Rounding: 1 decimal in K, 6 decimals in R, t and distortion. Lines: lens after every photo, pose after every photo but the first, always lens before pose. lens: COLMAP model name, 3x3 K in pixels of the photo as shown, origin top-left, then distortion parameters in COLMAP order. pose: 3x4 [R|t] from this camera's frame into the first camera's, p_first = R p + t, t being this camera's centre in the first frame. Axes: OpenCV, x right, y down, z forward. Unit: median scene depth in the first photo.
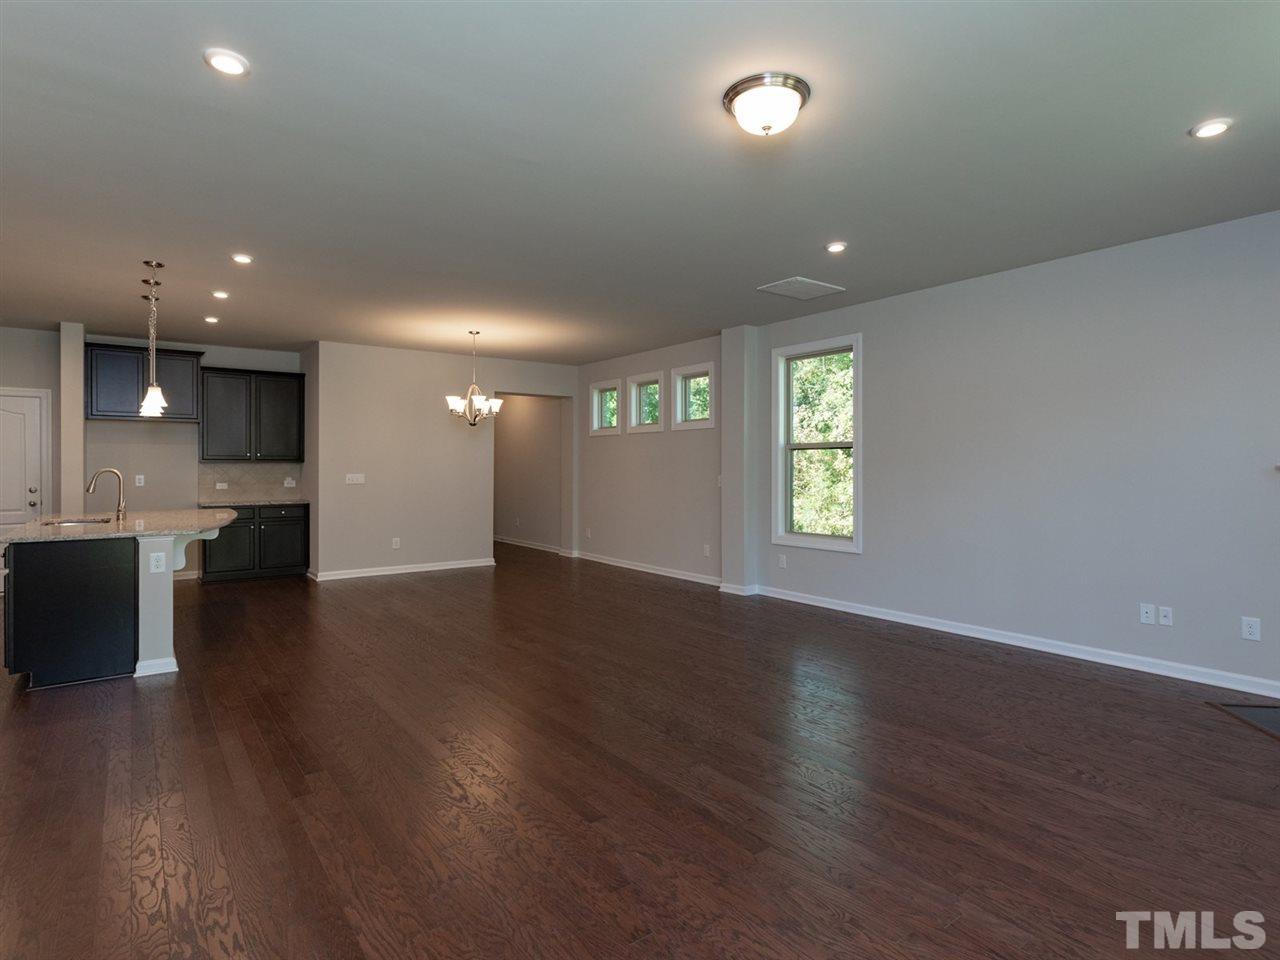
lens RADIAL K [[688.0, 0, 648.4], [0, 688.0, 472.1], [0, 0, 1]] dist [0.002402, -0.000384]
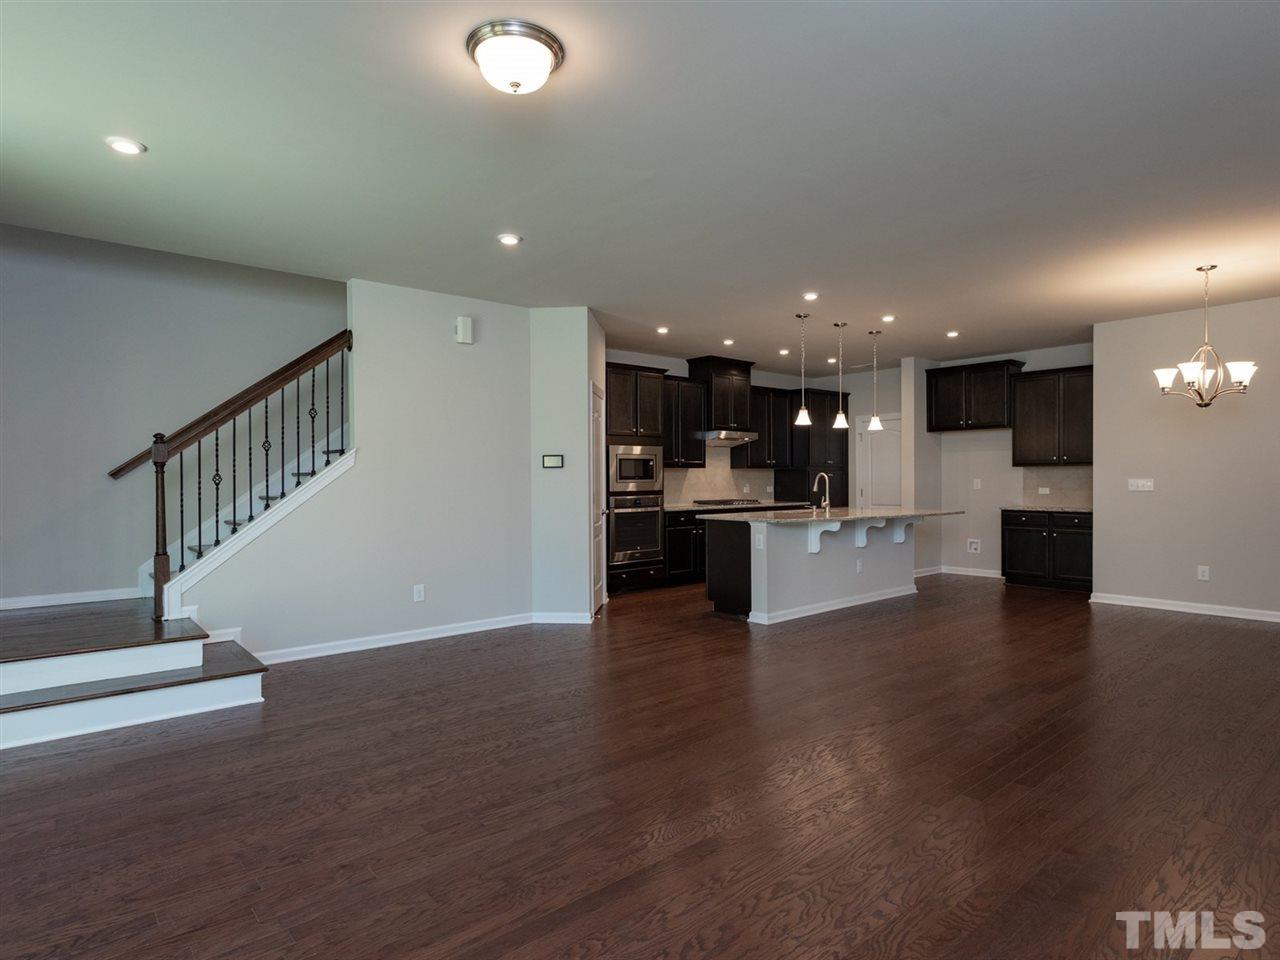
lens RADIAL K [[720.6, 0, 643.0], [0, 720.6, 481.1], [0, 0, 1]] dist [-0.008235, -0.000284]
pose [[0.066199, 0.003948, -0.997799, 0.381118], [-0.002470, 0.999990, 0.003793, 0.004094], [0.997803, 0.002213, 0.066208, 0.374835]]
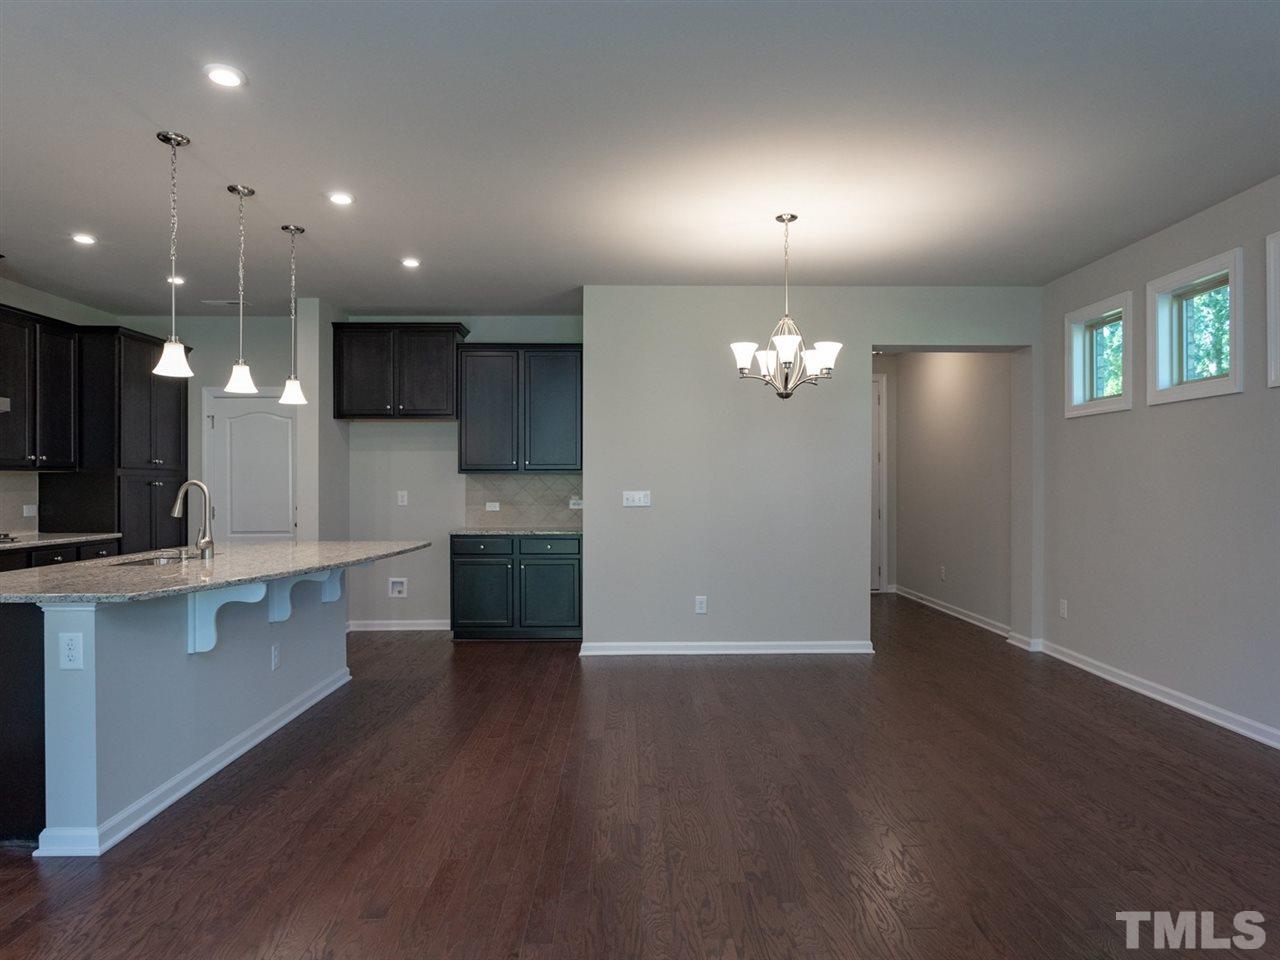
lens RADIAL K [[810.7, 0, 645.7], [0, 810.7, 482.5], [0, 0, 1]] dist [-0.014961, 0.006667]
pose [[0.810235, -0.003058, -0.586097, 0.015881], [-0.002146, 0.999964, -0.008184, 0.001525], [0.586101, 0.007888, 0.810200, 0.414615]]
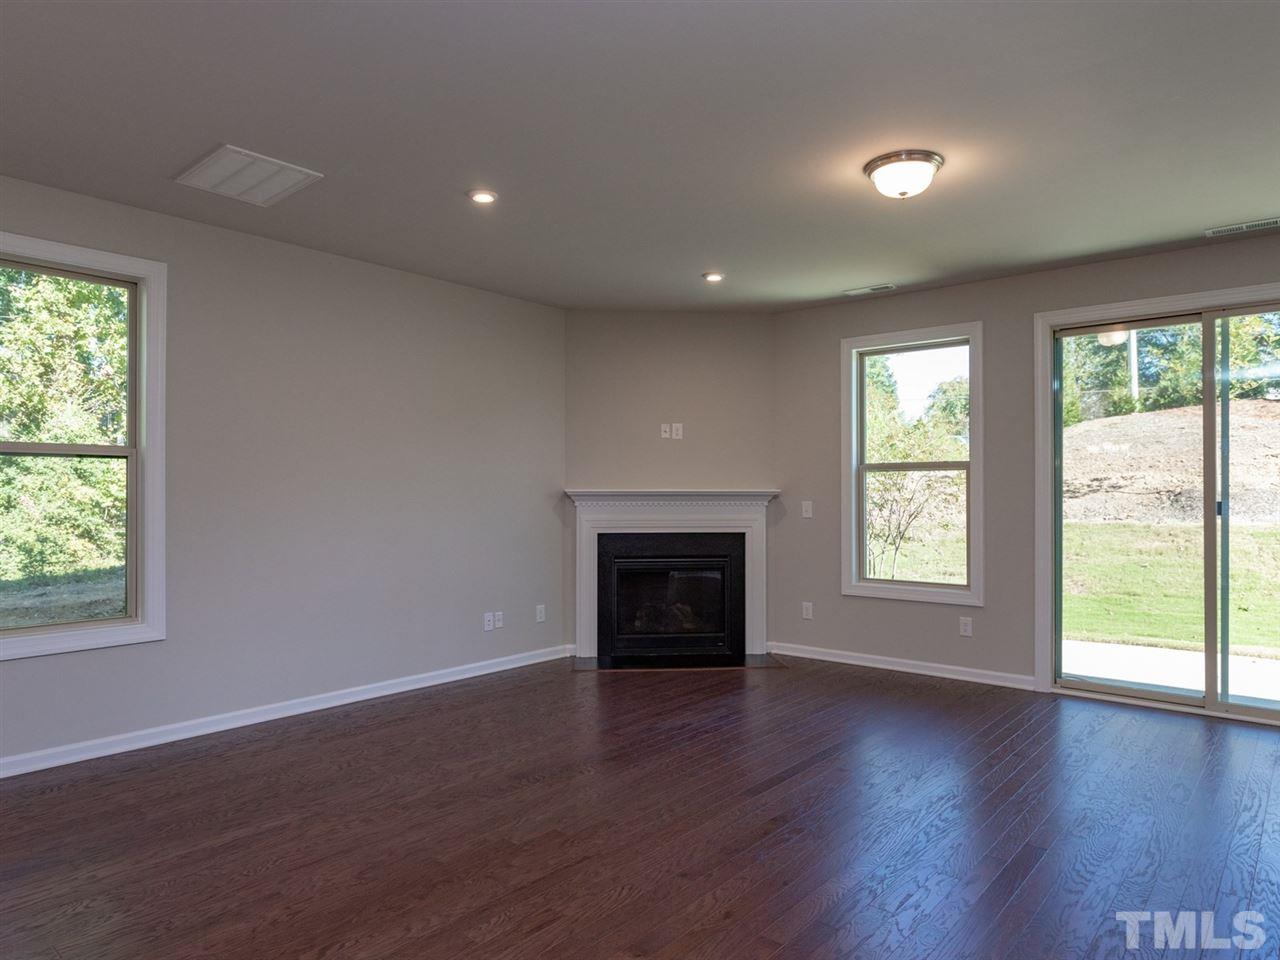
lens RADIAL K [[810.7, 0, 641.5], [0, 810.7, 485.4], [0, 0, 1]] dist [-0.014961, 0.006667]
pose [[-0.224695, 0.009305, 0.974385, -0.348272], [0.006020, 0.999949, -0.008160, -0.002396], [-0.974410, 0.004033, -0.224740, 0.584855]]
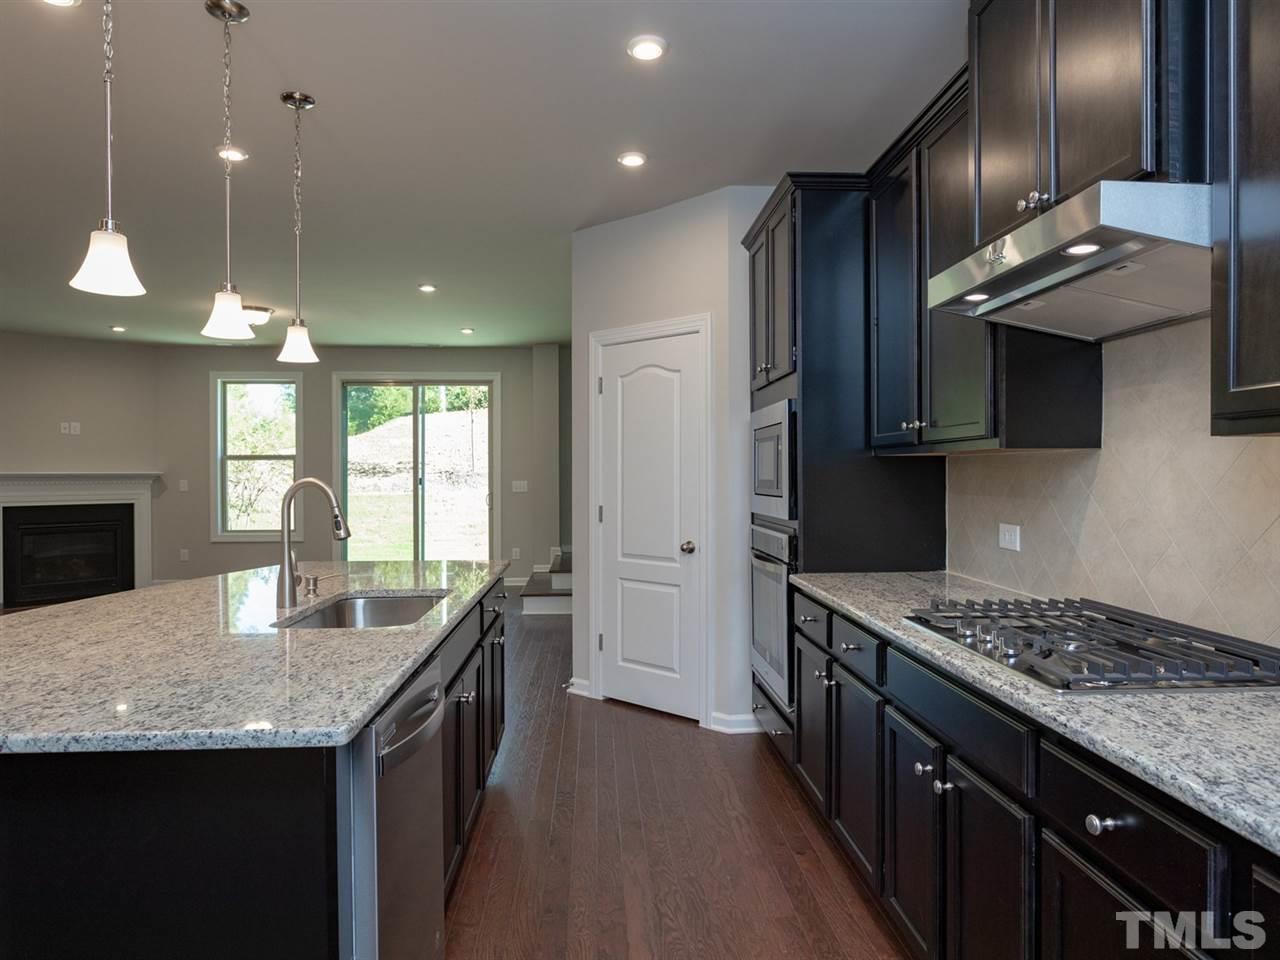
lens RADIAL K [[810.7, 0, 633.4], [0, 810.7, 472.1], [0, 0, 1]] dist [-0.014961, 0.006667]
pose [[-0.829379, 0.001980, 0.558683, -0.795640], [0.006462, 0.999961, 0.006049, -0.006571], [-0.558649, 0.008627, -0.829359, 0.851043]]
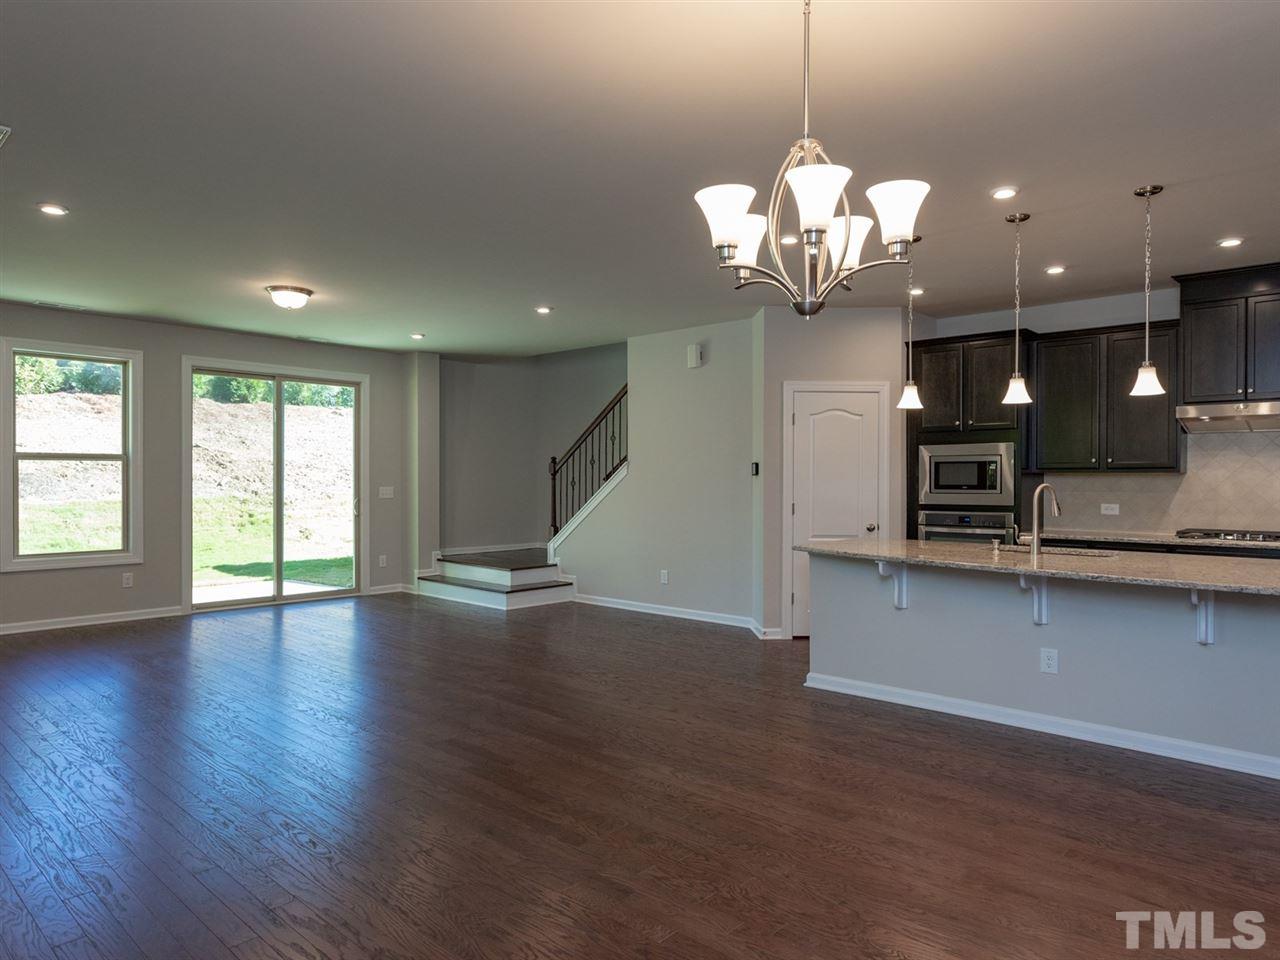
lens RADIAL K [[810.7, 0, 640.7], [0, 810.7, 479.3], [0, 0, 1]] dist [-0.014961, 0.006667]
pose [[-0.983954, -0.003268, -0.178391, -0.135804], [-0.004789, 0.999956, 0.008096, -0.009718], [0.178357, 0.008820, -0.983926, 1.177455]]
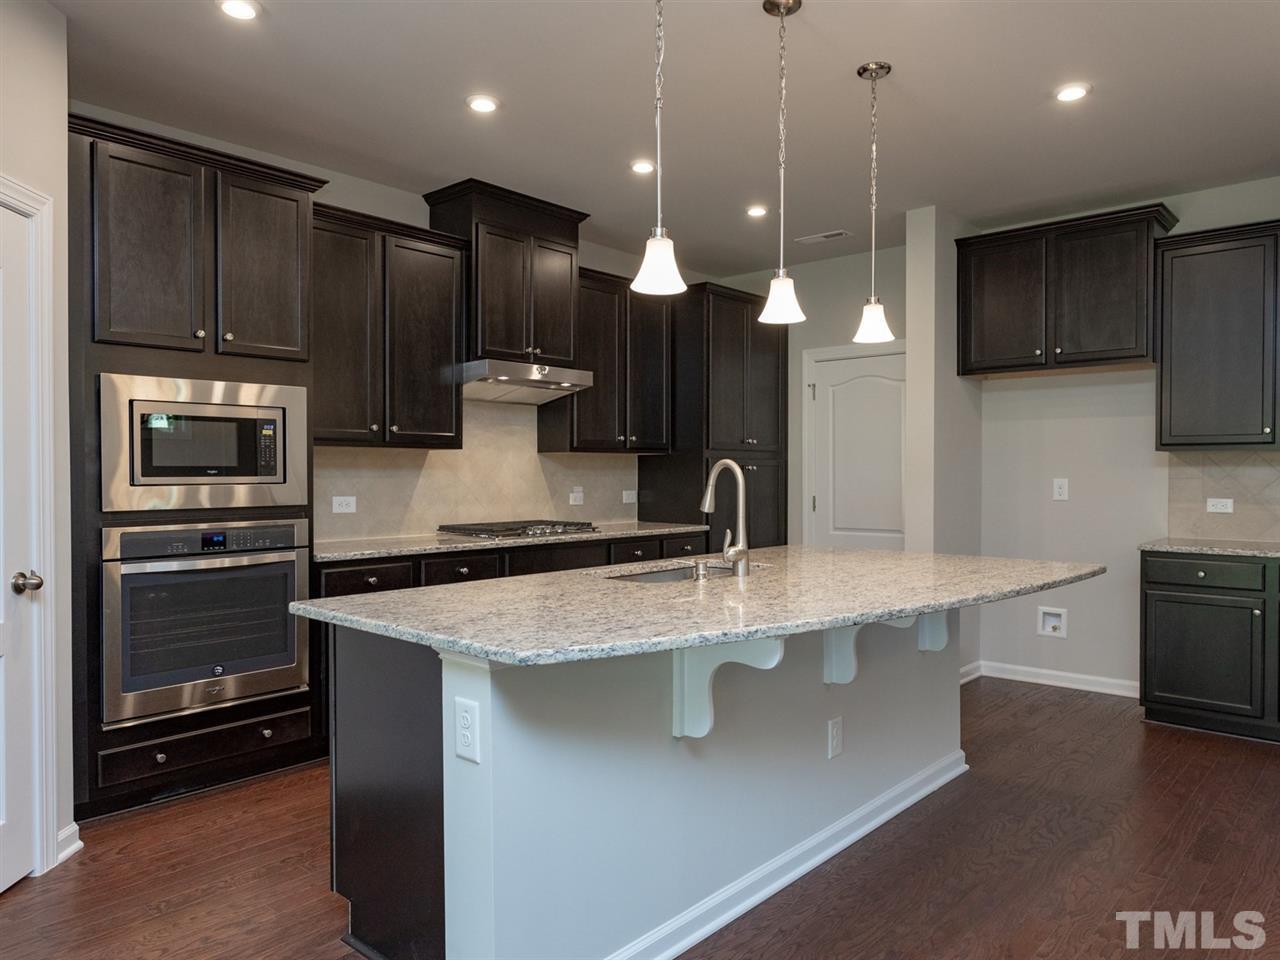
lens RADIAL K [[869.7, 0, 638.3], [0, 869.7, 483.9], [0, 0, 1]] dist [-0.008588, -0.001214]
pose [[0.187931, 0.012444, -0.982103, -0.154326], [-0.007280, 0.999910, 0.011277, 0.003180], [0.982155, 0.005031, 0.188004, 0.554337]]
